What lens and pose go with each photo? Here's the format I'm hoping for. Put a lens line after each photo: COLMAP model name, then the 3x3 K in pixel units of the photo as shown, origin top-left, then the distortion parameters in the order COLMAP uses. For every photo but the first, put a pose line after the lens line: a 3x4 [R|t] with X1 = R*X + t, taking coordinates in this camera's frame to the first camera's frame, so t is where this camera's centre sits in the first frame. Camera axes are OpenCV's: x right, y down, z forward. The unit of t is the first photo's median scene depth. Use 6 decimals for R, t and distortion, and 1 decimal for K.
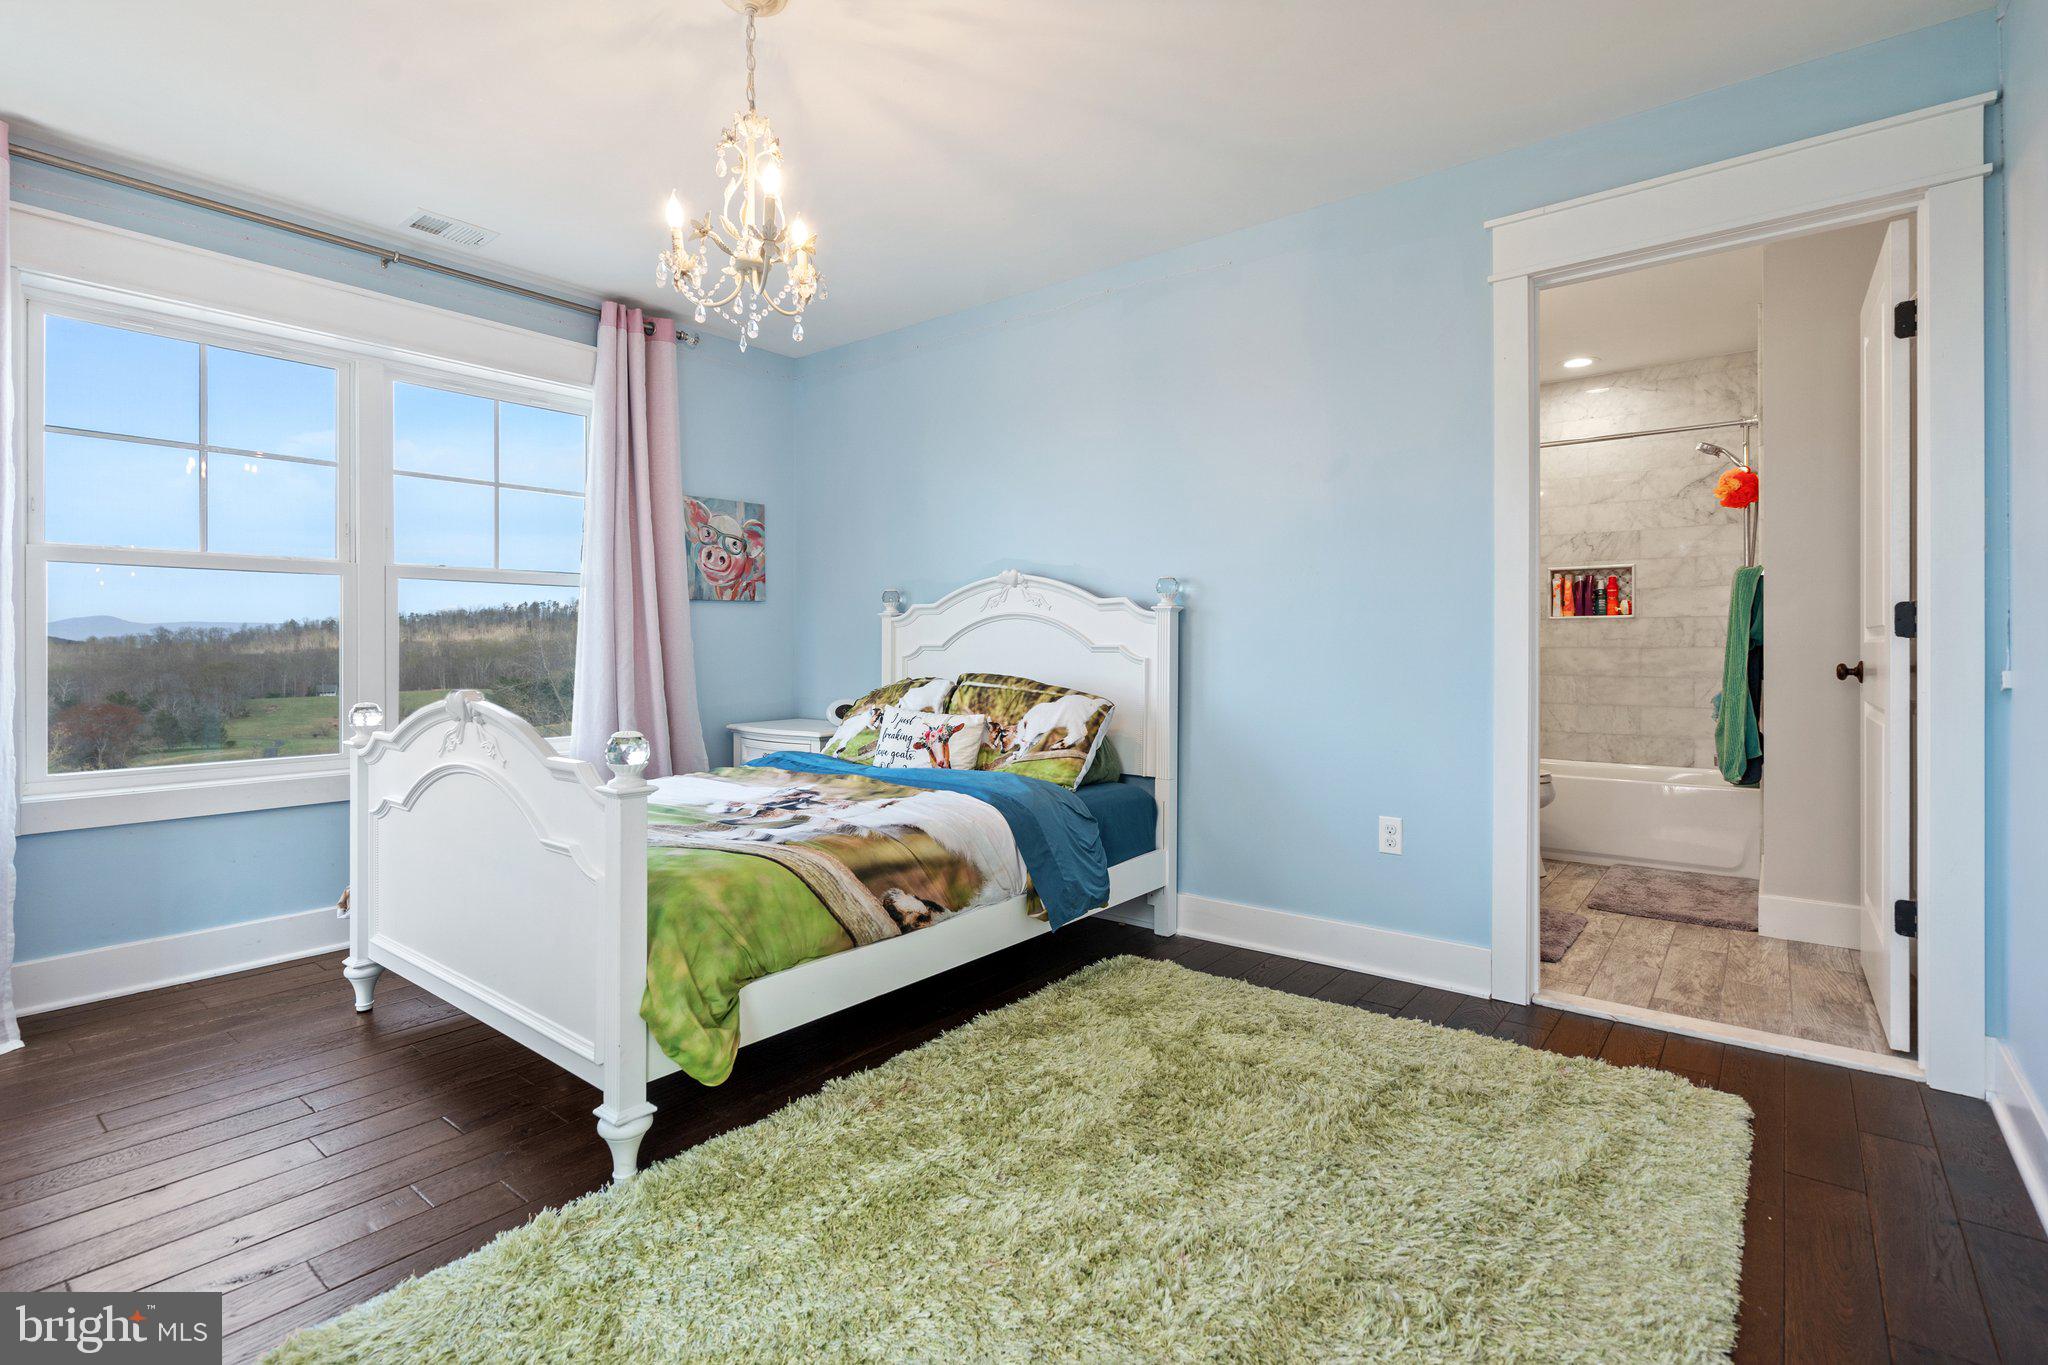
lens RADIAL K [[951.1, 0, 1018.1], [0, 951.1, 667.9], [0, 0, 1]] dist [0.001396, 0.000201]
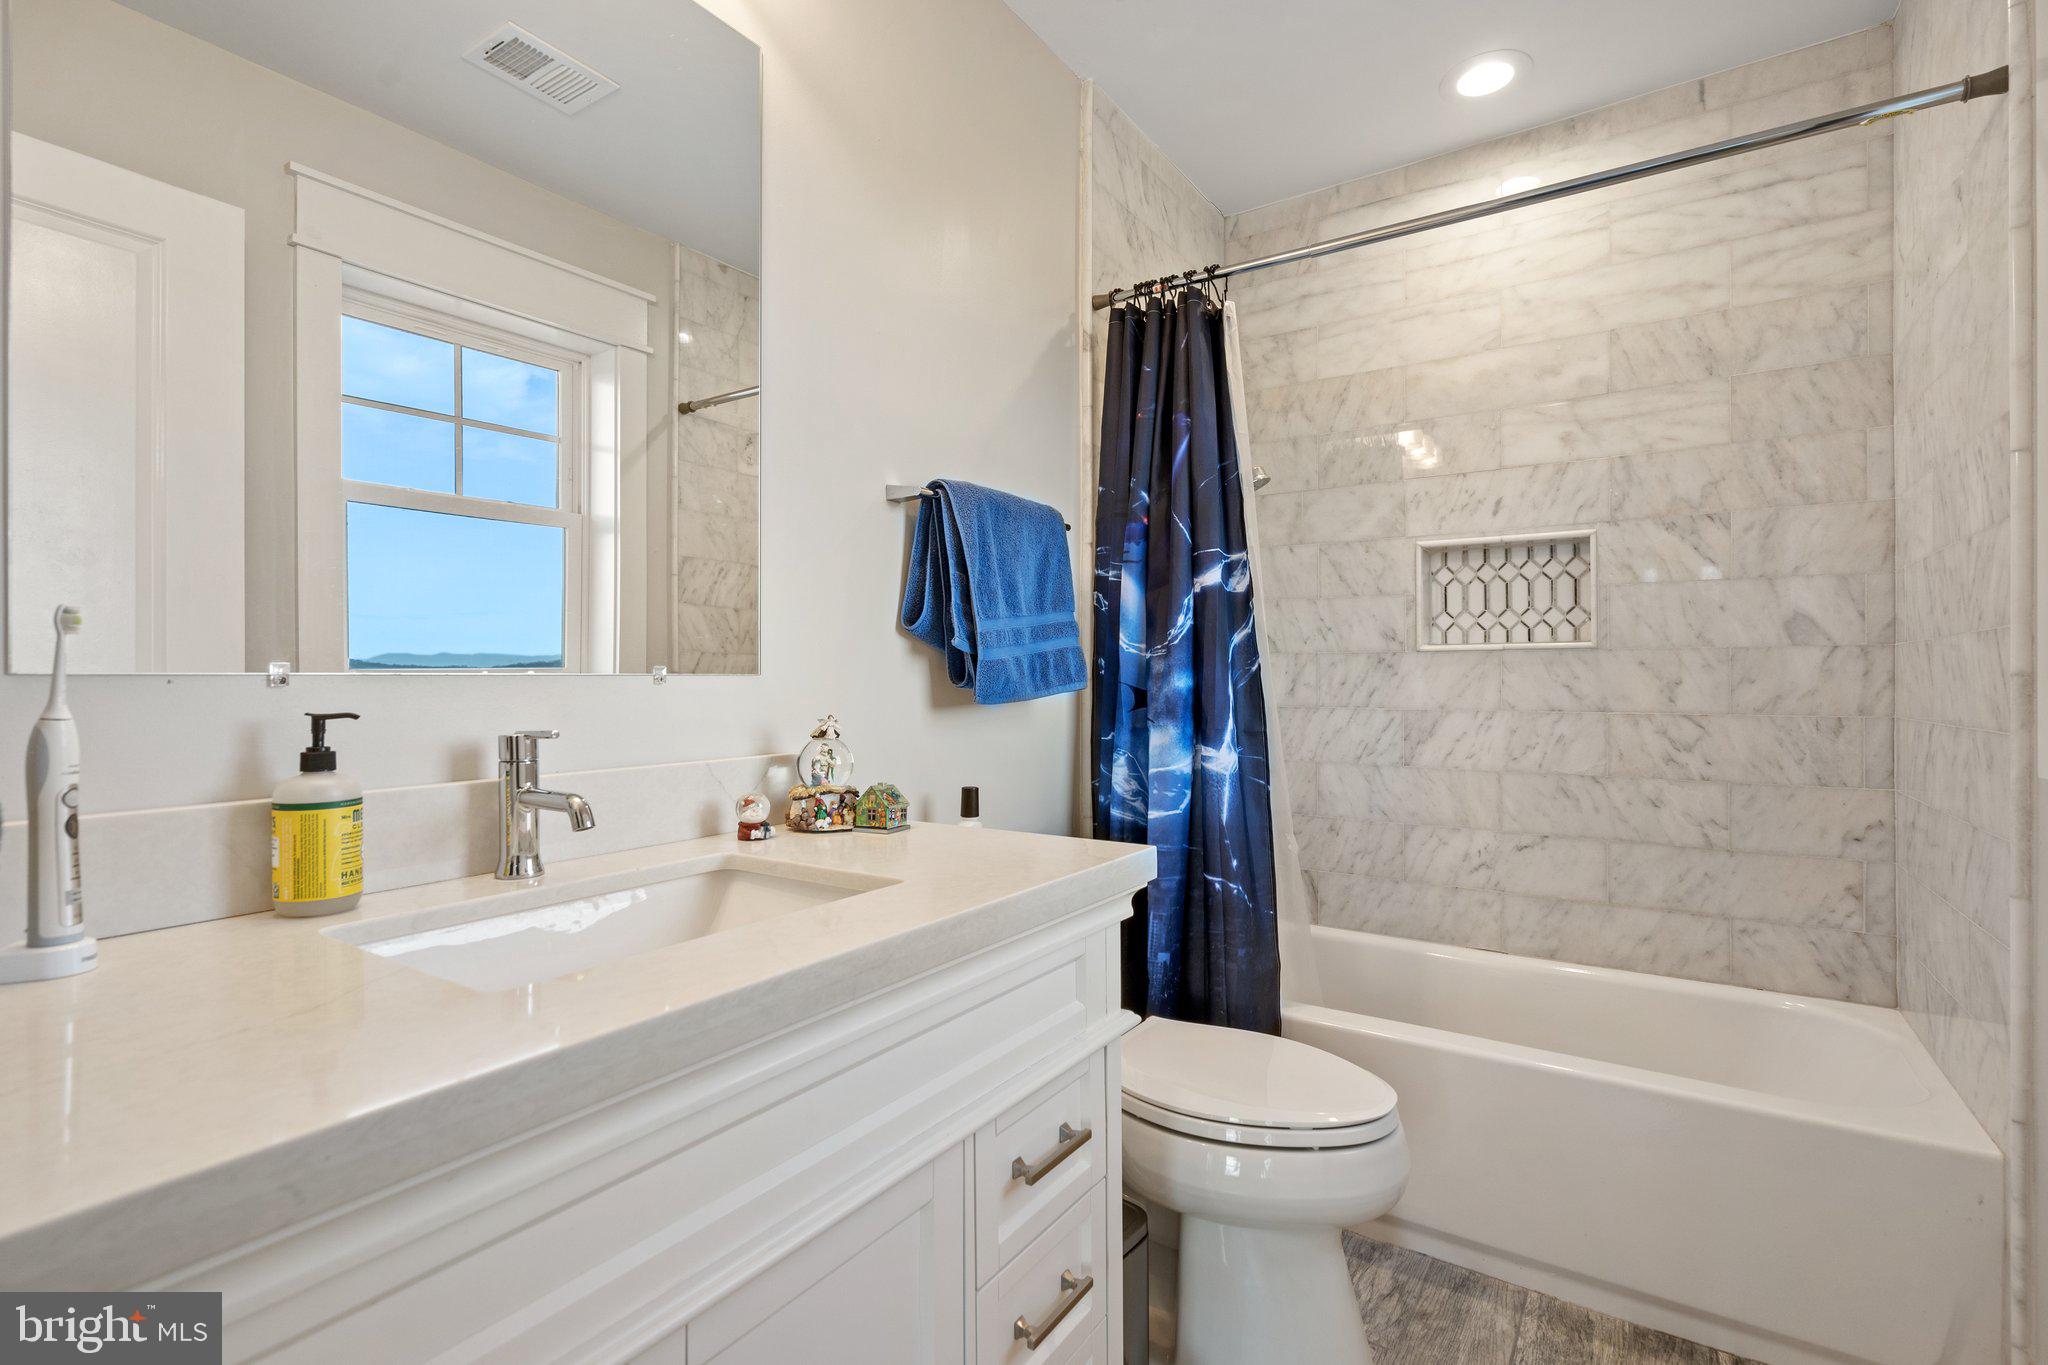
lens RADIAL K [[946.8, 0, 1024.0], [0, 946.8, 682.5], [0, 0, 1]] dist [0.000403, -0.000156]
pose [[0.996101, 0.000707, 0.088215, 0.328230], [0.000587, 0.999893, -0.014642, -0.029150], [-0.088216, 0.014636, 0.995994, 0.571321]]
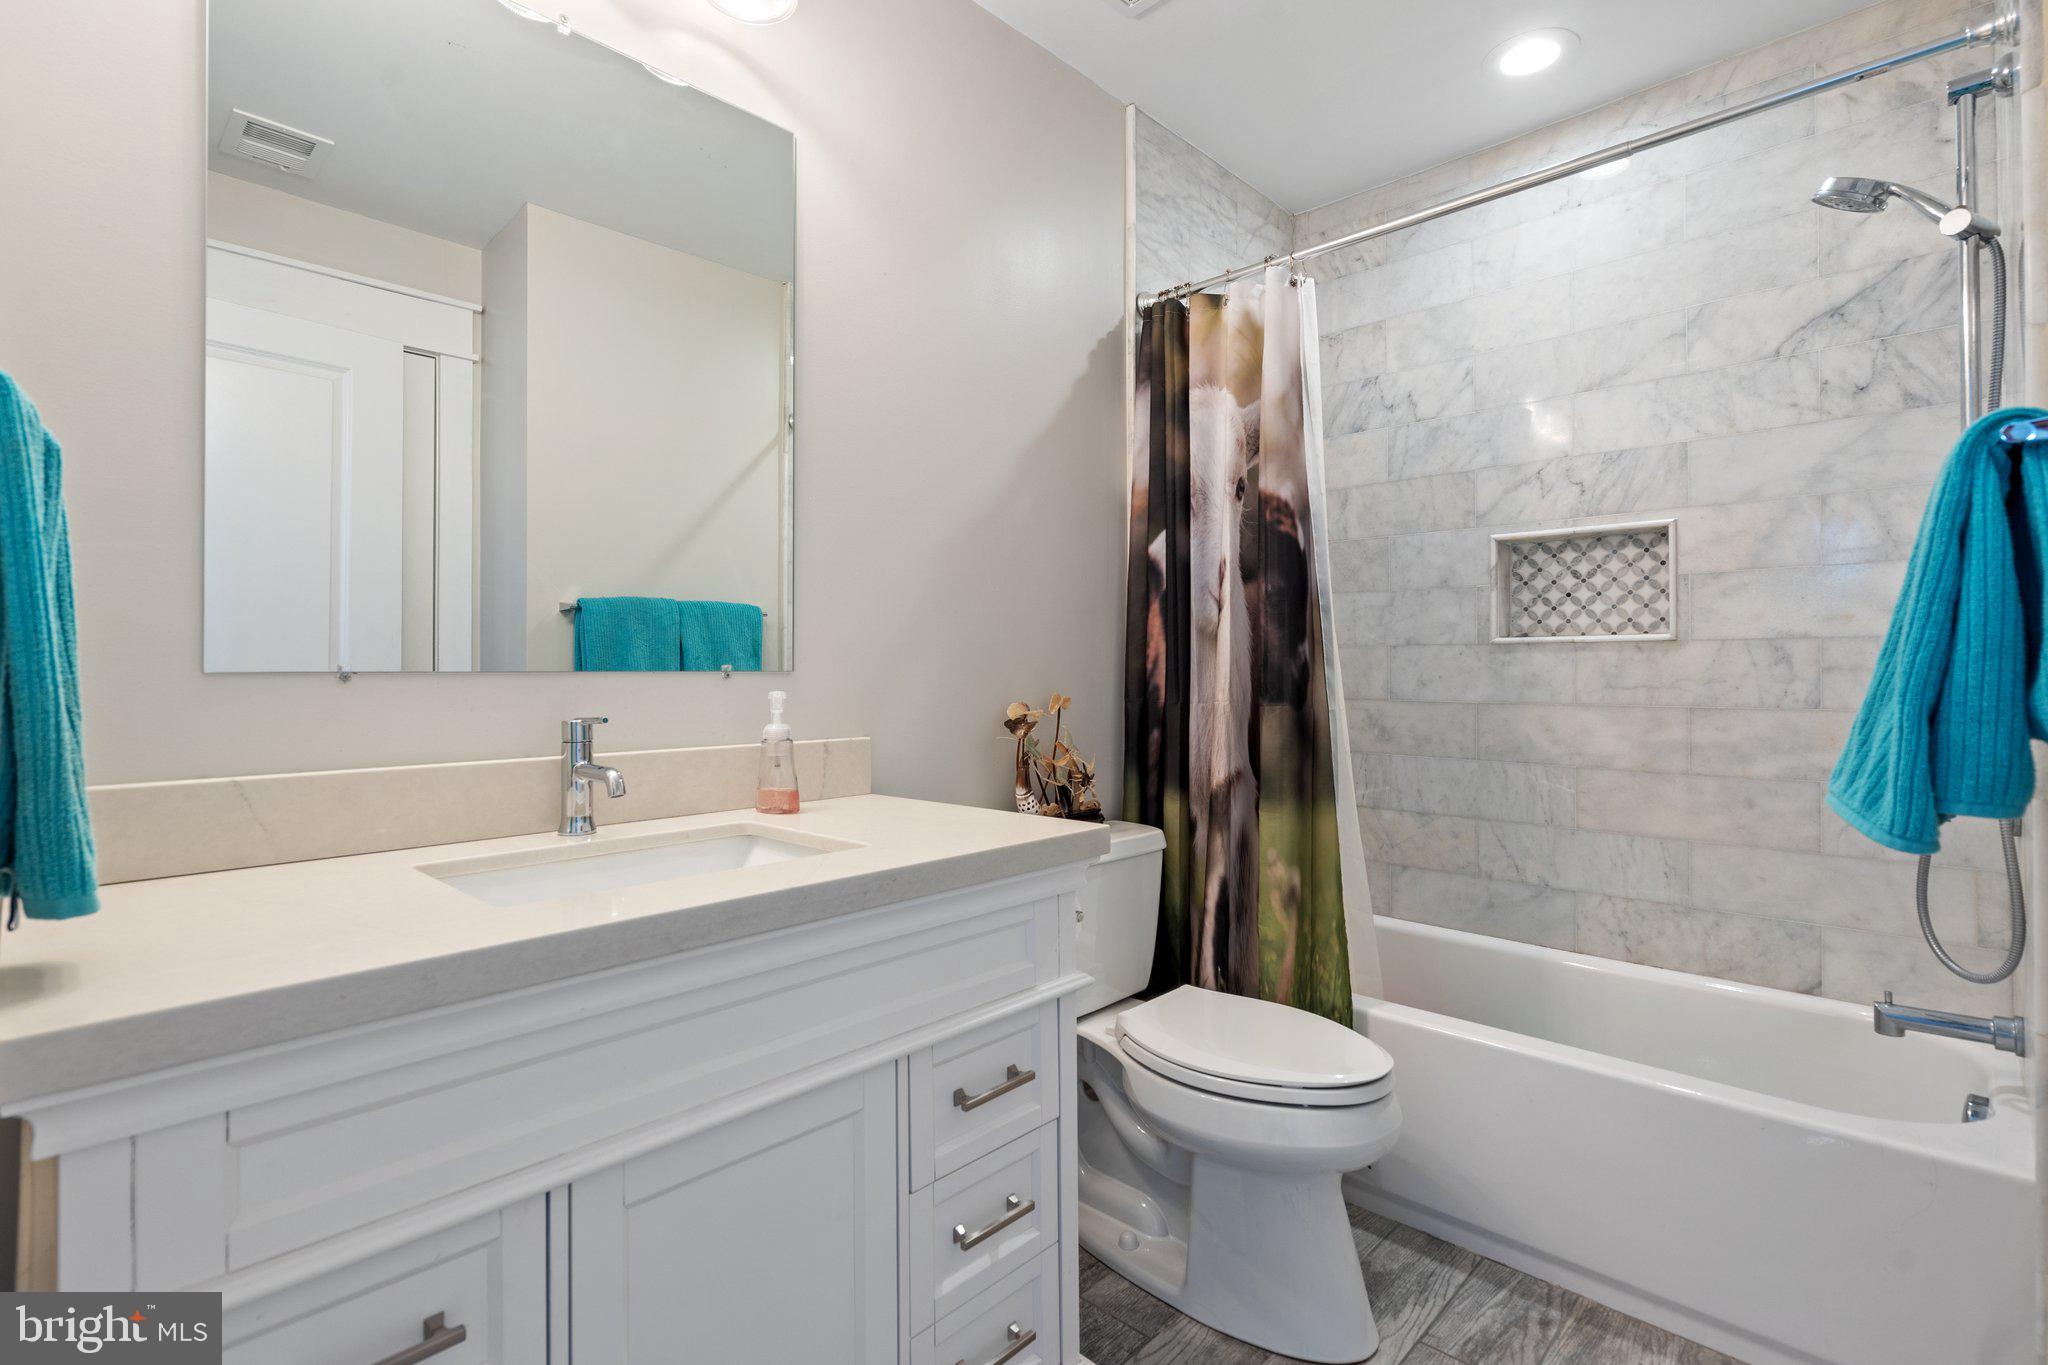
lens RADIAL K [[946.8, 0, 1024.0], [0, 946.8, 682.5], [0, 0, 1]] dist [0.000403, -0.000156]
pose [[0.996684, -0.000075, -0.081375, 0.383432], [-0.000681, 0.999957, -0.009253, -0.028736], [0.081372, 0.009278, 0.996641, 0.539371]]
